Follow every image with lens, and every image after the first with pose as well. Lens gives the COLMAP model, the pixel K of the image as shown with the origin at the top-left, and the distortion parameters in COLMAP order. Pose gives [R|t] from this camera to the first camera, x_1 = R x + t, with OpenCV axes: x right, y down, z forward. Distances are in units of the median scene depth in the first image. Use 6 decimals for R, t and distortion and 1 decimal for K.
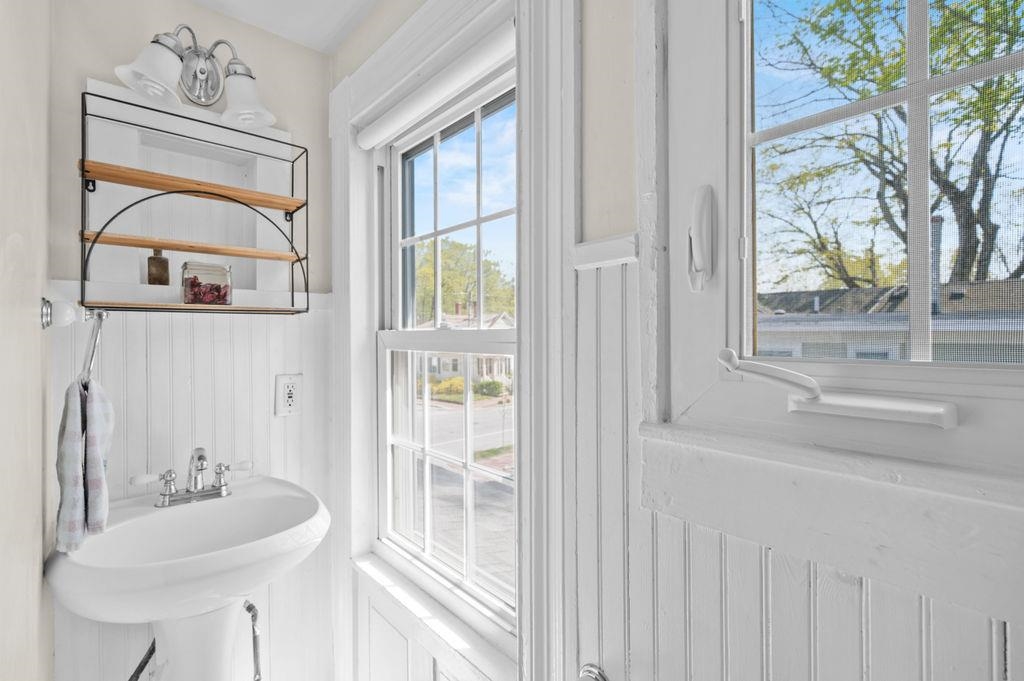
lens RADIAL K [[437.9, 0, 511.6], [0, 437.9, 332.8], [0, 0, 1]] dist [-0.000250, 0.000101]
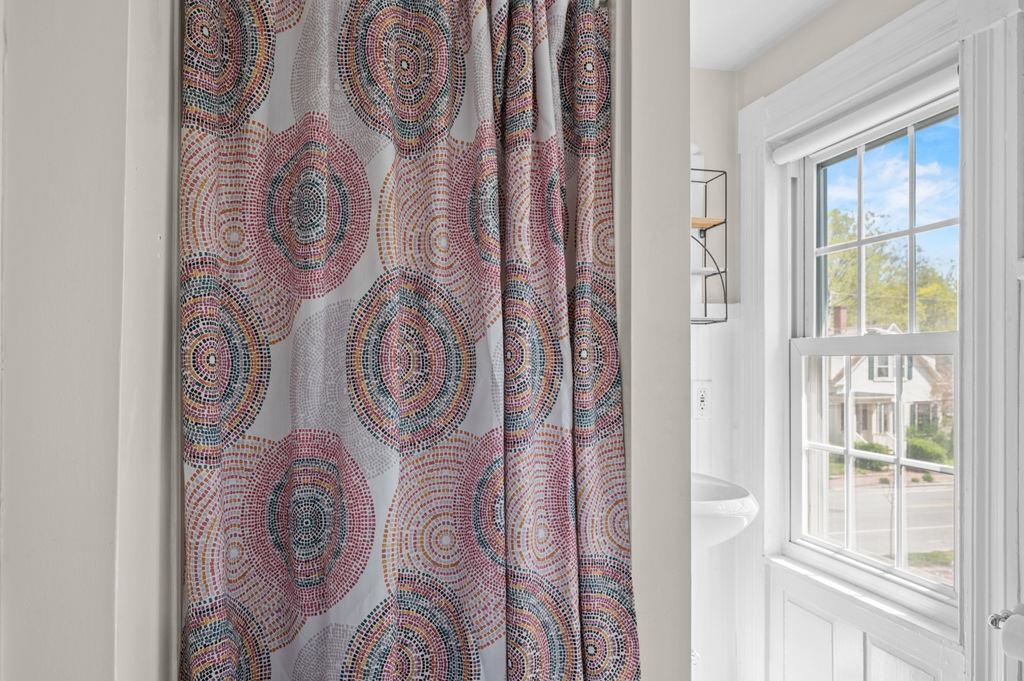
lens RADIAL K [[714.8, 0, 522.9], [0, 714.8, 359.6], [0, 0, 1]] dist [0.008068, 0.009940]
pose [[0.884182, 0.008827, -0.467060, -0.077472], [-0.011285, 0.999933, -0.002467, 0.055625], [0.467007, 0.007452, 0.884222, -0.789553]]
